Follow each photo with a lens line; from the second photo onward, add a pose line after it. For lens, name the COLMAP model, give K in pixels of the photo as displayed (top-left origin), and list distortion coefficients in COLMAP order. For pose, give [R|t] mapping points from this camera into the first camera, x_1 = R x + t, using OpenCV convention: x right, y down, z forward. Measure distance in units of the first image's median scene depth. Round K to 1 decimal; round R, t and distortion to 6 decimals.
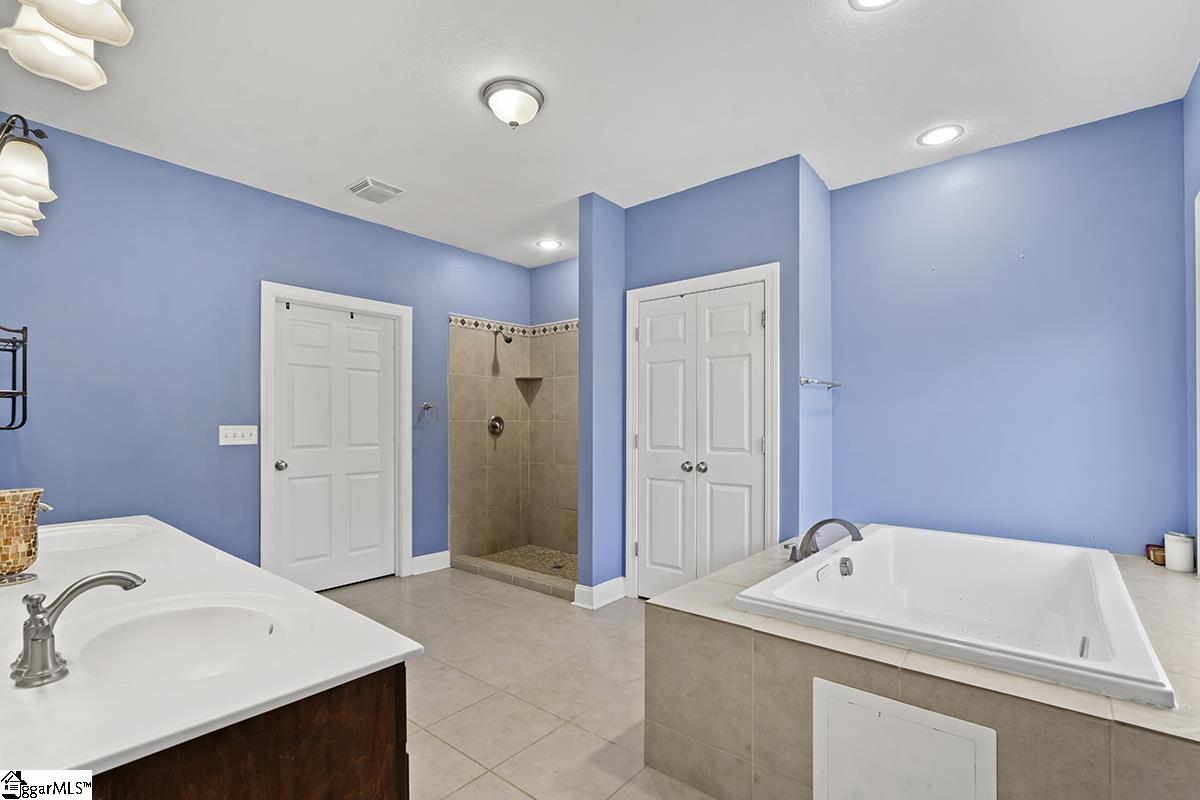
lens RADIAL K [[562.6, 0, 595.2], [0, 562.6, 406.9], [0, 0, 1]] dist [0.001810, 0.000191]
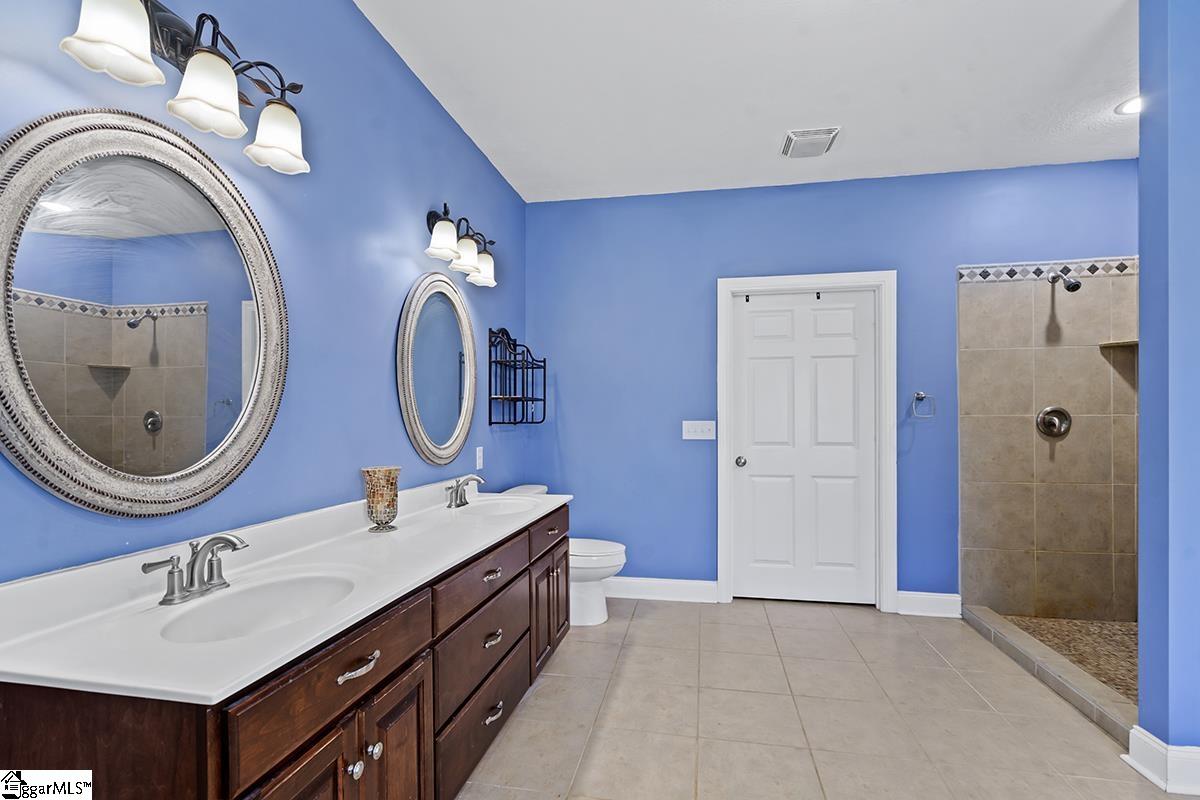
lens RADIAL K [[562.6, 0, 598.6], [0, 562.6, 411.2], [0, 0, 1]] dist [0.001810, 0.000191]
pose [[0.480727, -0.011878, -0.876790, 0.155754], [0.025972, 0.999662, 0.000698, 0.006880], [0.876486, -0.023107, 0.480873, 0.253043]]
